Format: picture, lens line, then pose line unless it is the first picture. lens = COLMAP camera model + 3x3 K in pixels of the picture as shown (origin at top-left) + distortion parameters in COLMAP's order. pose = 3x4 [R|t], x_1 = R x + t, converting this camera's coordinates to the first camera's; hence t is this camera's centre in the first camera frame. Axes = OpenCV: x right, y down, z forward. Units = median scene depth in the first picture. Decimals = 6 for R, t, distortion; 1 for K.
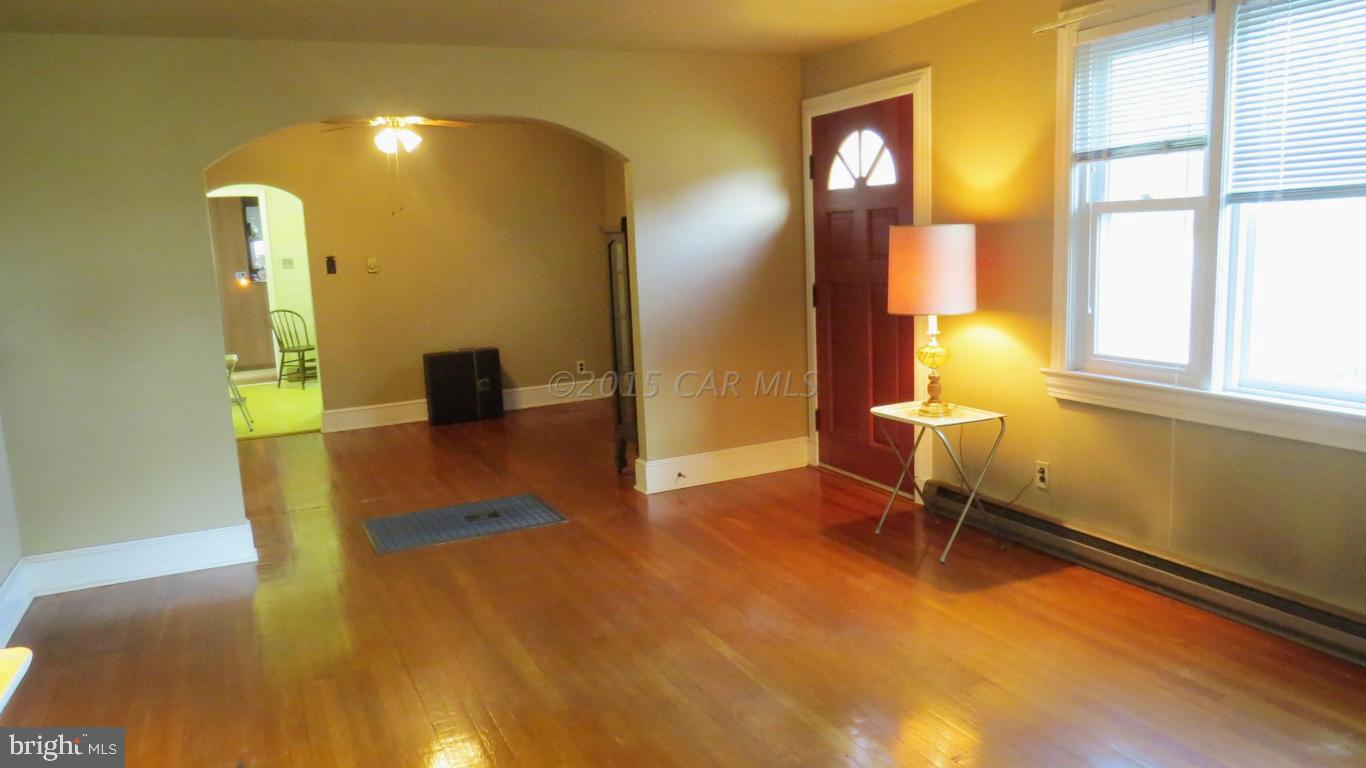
lens RADIAL K [[1008.0, 0, 683.0], [0, 1008.0, 384.0], [0, 0, 1]] dist [-0.010596, -0.003360]
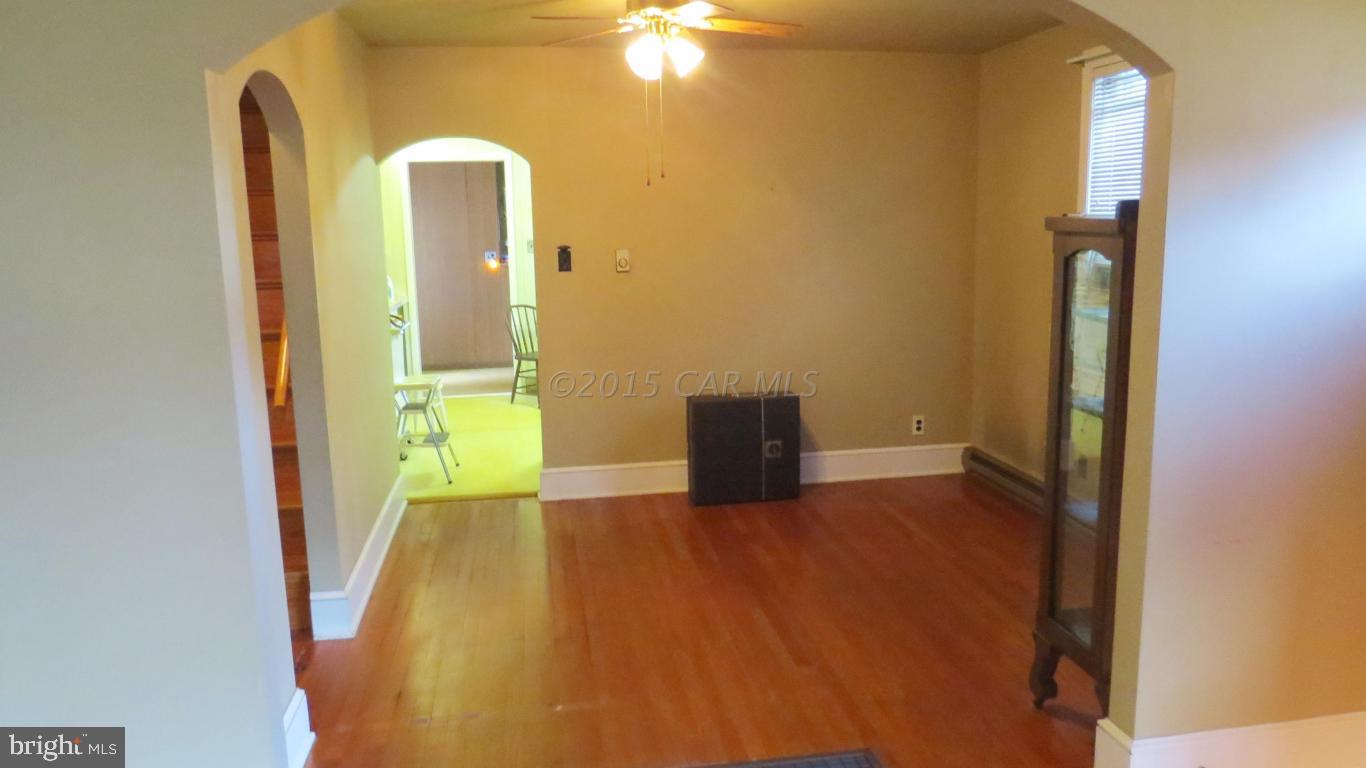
lens RADIAL K [[1008.0, 0, 683.0], [0, 1008.0, 384.0], [0, 0, 1]] dist [-0.010596, -0.003360]
pose [[0.962831, 0.072248, -0.260264, -0.088460], [-0.066997, 0.997332, 0.029004, -0.058259], [0.261665, -0.010489, 0.965102, 0.359207]]
